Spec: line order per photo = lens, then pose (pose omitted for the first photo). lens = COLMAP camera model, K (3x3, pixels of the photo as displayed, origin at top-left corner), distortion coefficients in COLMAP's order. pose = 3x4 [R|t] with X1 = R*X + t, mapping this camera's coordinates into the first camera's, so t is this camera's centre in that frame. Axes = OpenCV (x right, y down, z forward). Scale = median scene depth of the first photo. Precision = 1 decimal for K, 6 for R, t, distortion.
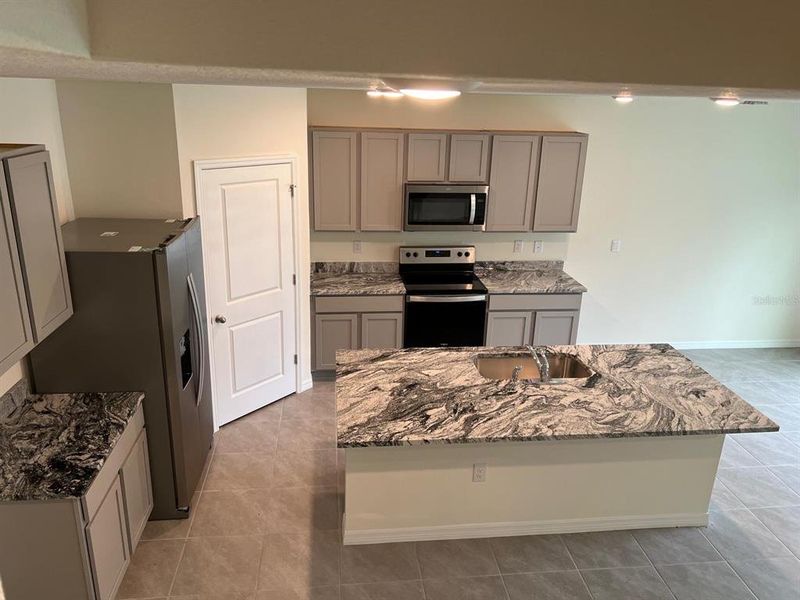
lens RADIAL K [[602.9, 0, 396.4], [0, 602.9, 298.8], [0, 0, 1]] dist [0.063815, -0.105129]
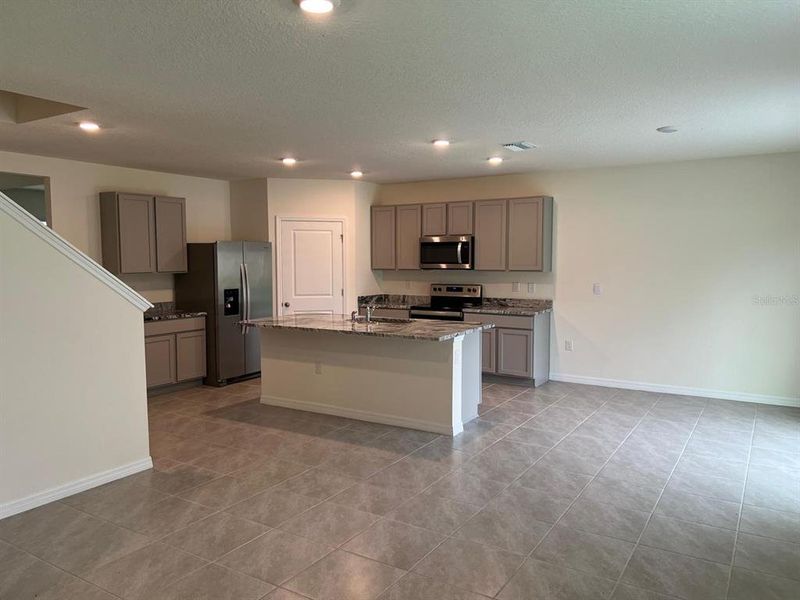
lens RADIAL K [[602.9, 0, 399.2], [0, 602.9, 300.2], [0, 0, 1]] dist [0.063815, -0.105129]
pose [[0.784447, 0.015449, -0.620003, 0.958418], [-0.173353, 0.965306, -0.195277, 0.278911], [0.595476, 0.260664, 0.759910, -0.139499]]
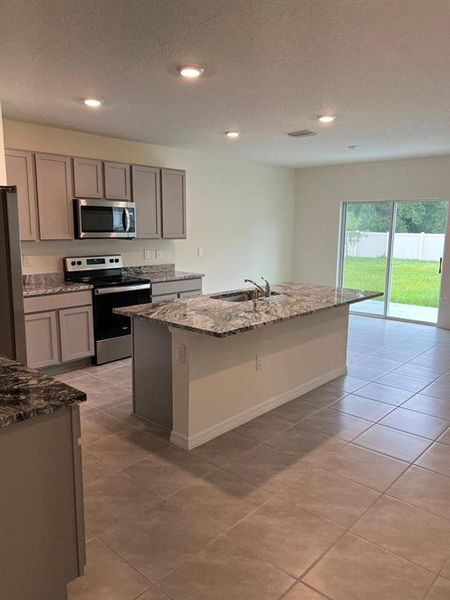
lens RADIAL K [[452.2, 0, 236.1], [0, 452.2, 300.4], [0, 0, 1]] dist [0.063815, -0.105129]
pose [[0.734444, -0.131010, 0.665904, -0.403244], [0.226530, 0.972242, -0.058567, 0.139917], [-0.639747, 0.193861, 0.743735, 0.168287]]
